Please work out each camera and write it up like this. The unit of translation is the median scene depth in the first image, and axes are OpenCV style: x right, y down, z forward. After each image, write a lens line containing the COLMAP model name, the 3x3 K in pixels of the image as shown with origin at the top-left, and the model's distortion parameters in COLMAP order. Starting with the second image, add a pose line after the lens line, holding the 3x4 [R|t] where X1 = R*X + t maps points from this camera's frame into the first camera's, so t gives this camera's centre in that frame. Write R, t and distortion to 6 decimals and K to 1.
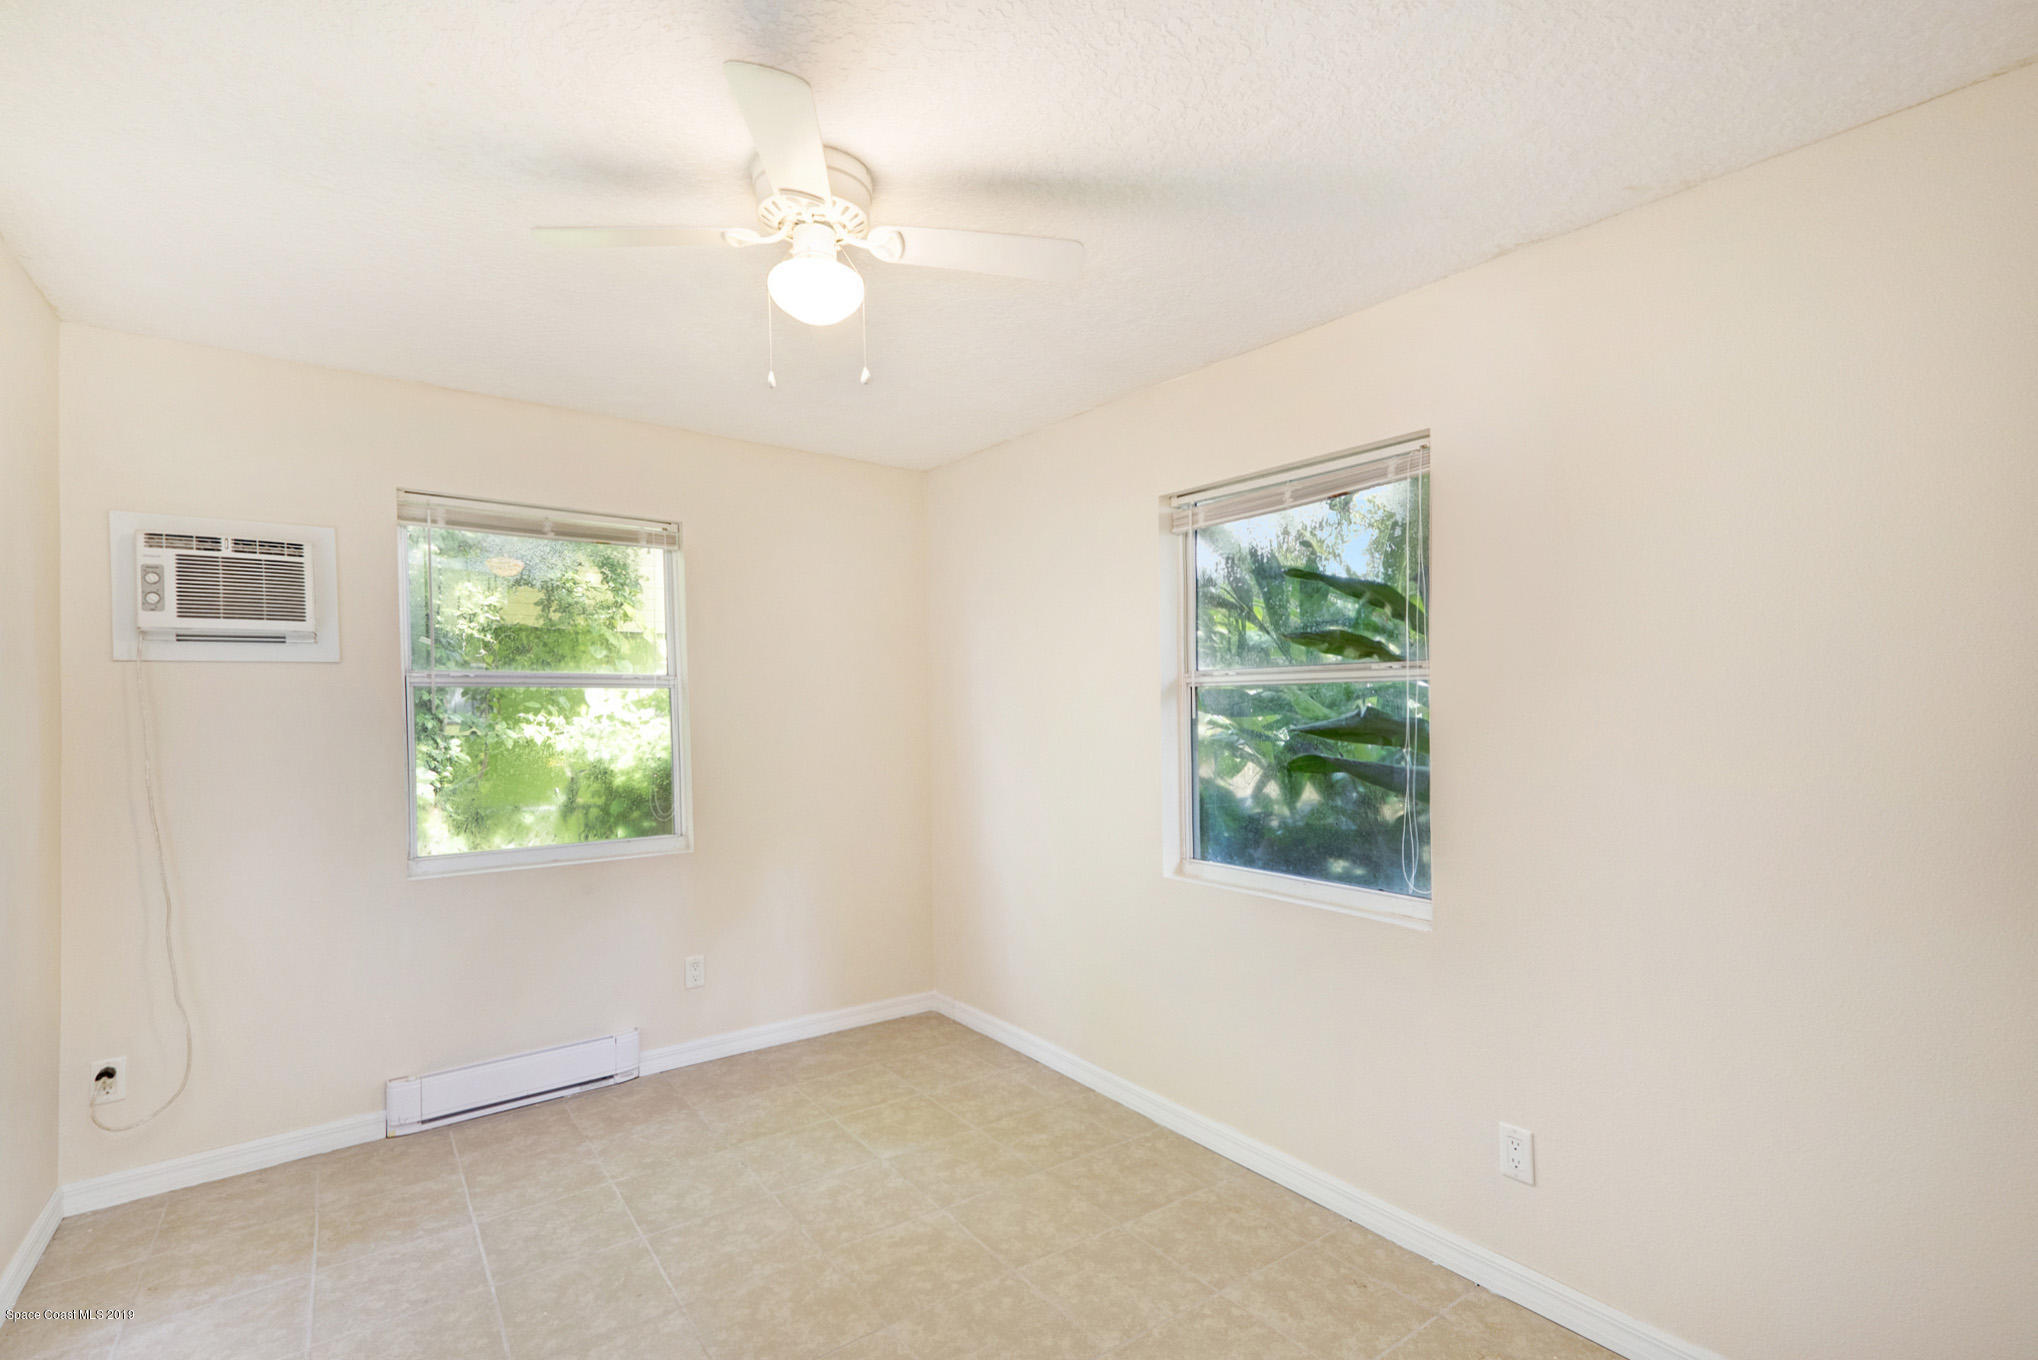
lens RADIAL K [[920.3, 0, 1015.9], [0, 920.3, 684.6], [0, 0, 1]] dist [0.000912, -0.001187]
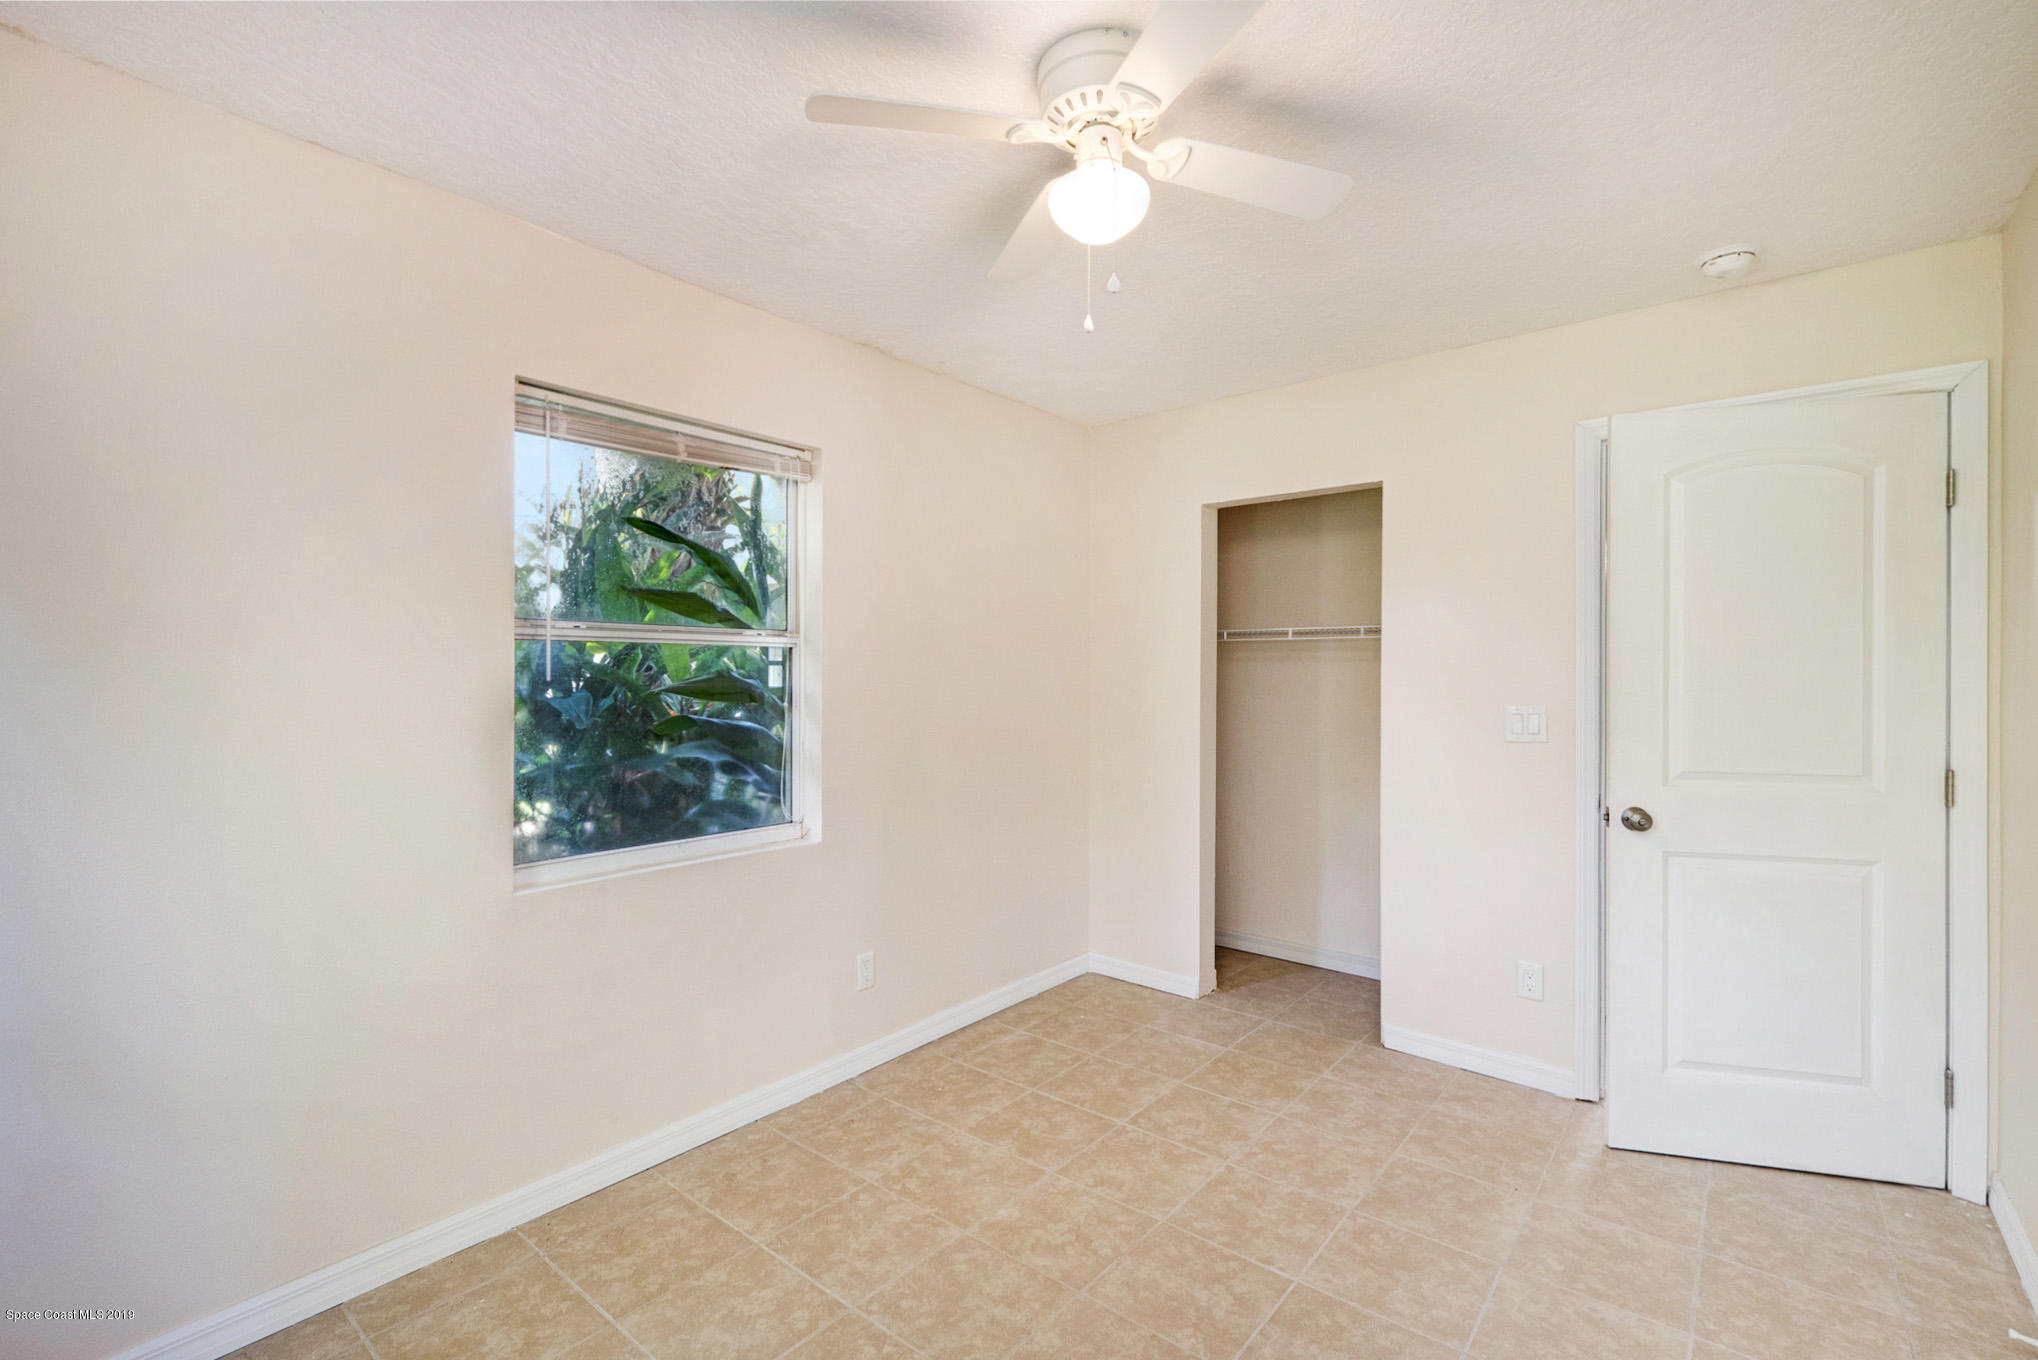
lens RADIAL K [[920.3, 0, 1015.2], [0, 920.3, 671.4], [0, 0, 1]] dist [0.000912, -0.001187]
pose [[-0.245001, -0.003698, 0.969516, -0.826219], [-0.029215, 0.999567, -0.003570, 0.023406], [-0.969083, -0.029199, -0.245003, 1.000546]]
